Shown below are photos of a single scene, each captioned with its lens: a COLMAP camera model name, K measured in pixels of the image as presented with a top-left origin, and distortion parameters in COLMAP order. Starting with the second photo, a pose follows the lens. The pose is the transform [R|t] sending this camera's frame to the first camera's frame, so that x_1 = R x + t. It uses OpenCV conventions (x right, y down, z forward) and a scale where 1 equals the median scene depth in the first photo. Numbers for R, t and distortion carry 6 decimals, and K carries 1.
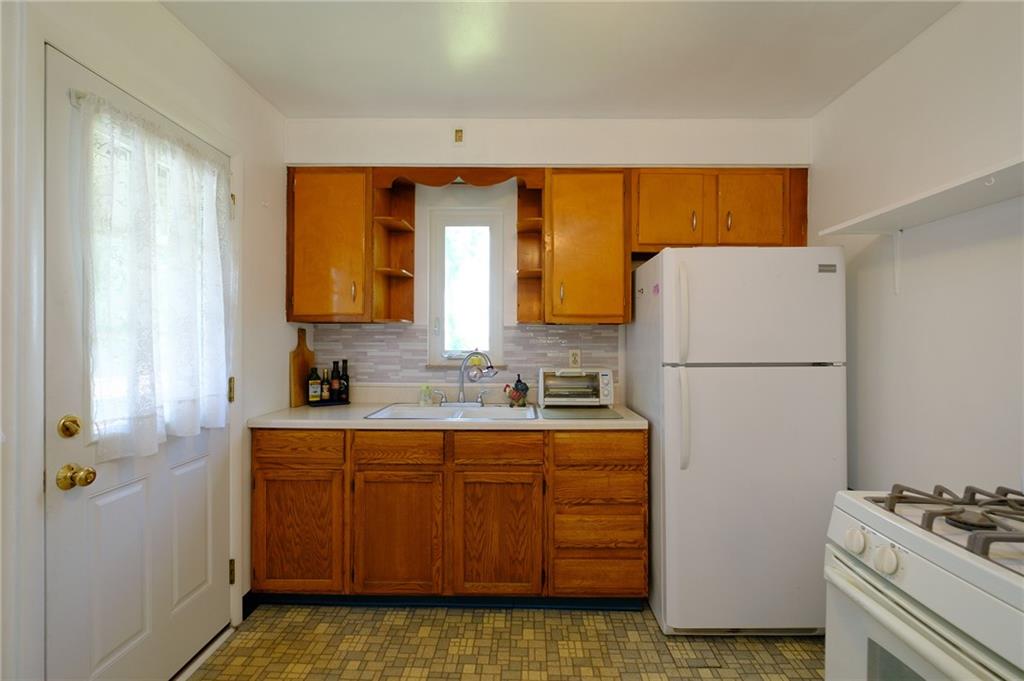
lens RADIAL K [[459.6, 0, 522.9], [0, 459.6, 339.5], [0, 0, 1]] dist [-0.001754, -0.000359]
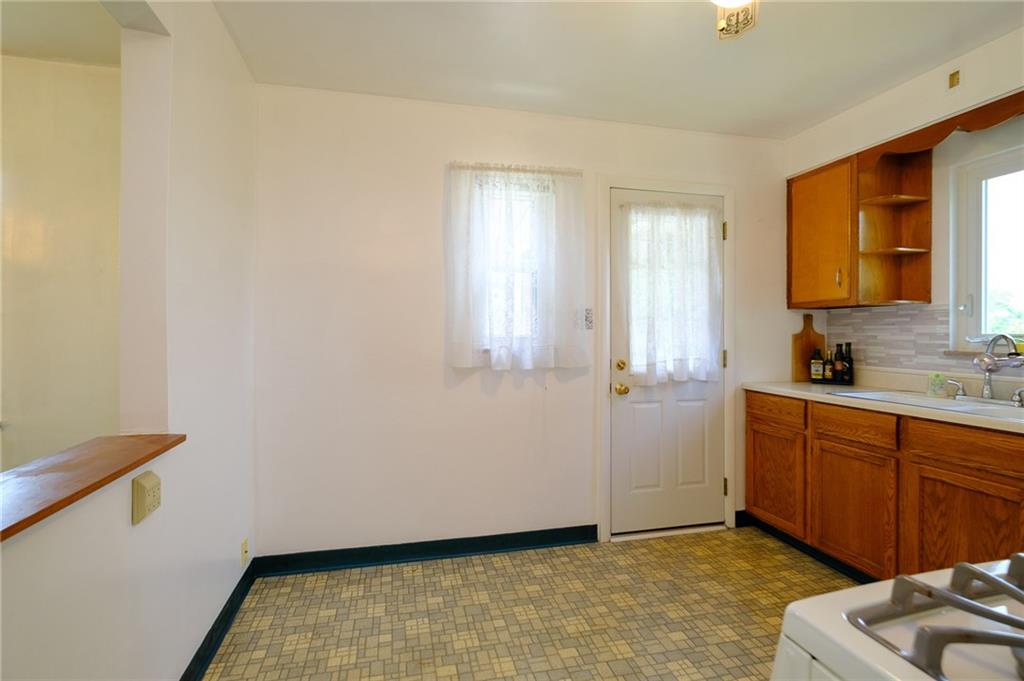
lens RADIAL K [[465.8, 0, 488.6], [0, 465.8, 331.5], [0, 0, 1]] dist [-0.000005, 0.000135]
pose [[0.223880, -0.005576, -0.974601, 0.571644], [0.000698, 0.999984, -0.005561, 0.029872], [0.974616, 0.000565, 0.223880, -0.037110]]
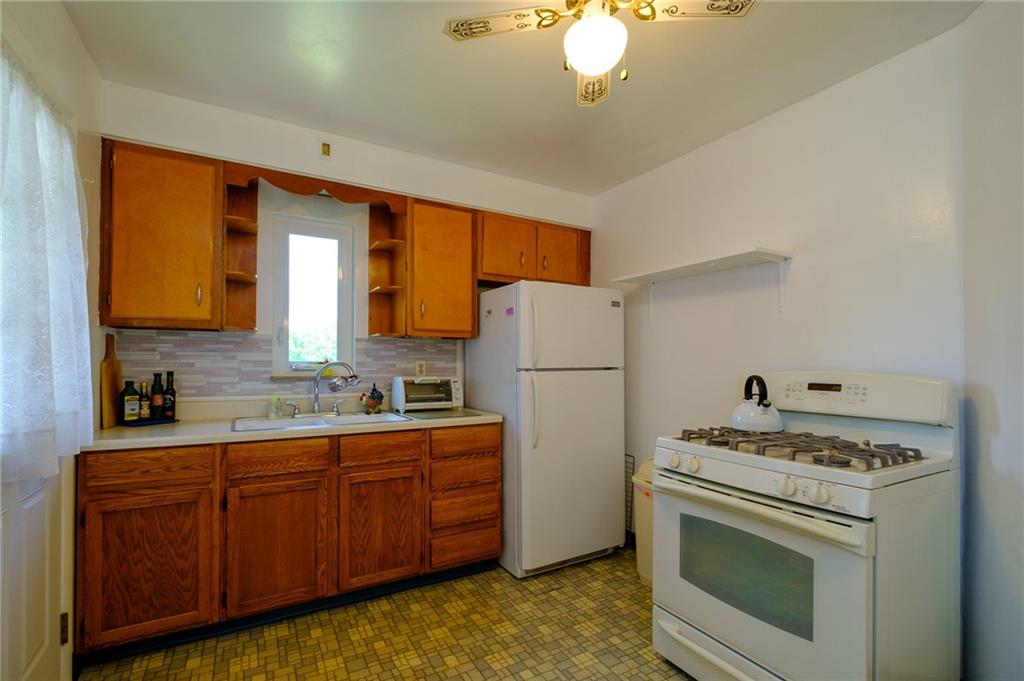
lens RADIAL K [[463.0, 0, 511.5], [0, 463.0, 357.9], [0, 0, 1]] dist [-0.000896, -0.000295]
pose [[0.860064, 0.005505, 0.510156, -0.347779], [-0.003619, 0.999982, -0.004690, 0.024879], [-0.510173, 0.002187, 0.860069, -0.104073]]
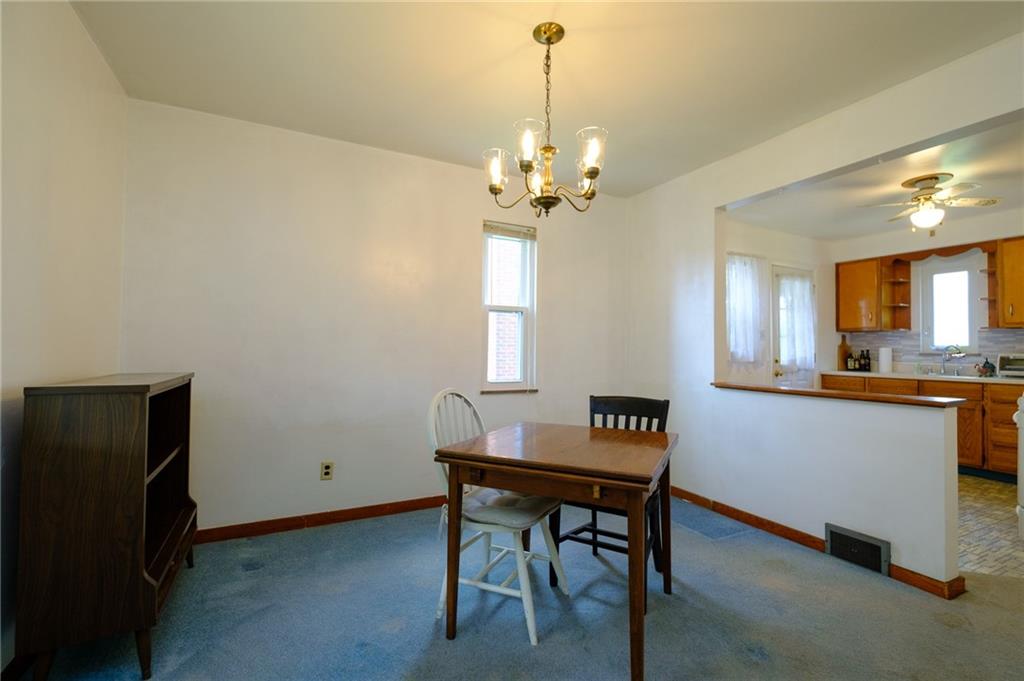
lens RADIAL K [[446.8, 0, 512.0], [0, 446.8, 340.5], [0, 0, 1]] dist [-0.000517, -0.000053]
pose [[0.463597, -0.015542, -0.885910, 0.793671], [-0.005037, 0.999784, -0.020175, 0.063834], [0.886032, 0.013816, 0.463419, -1.640523]]
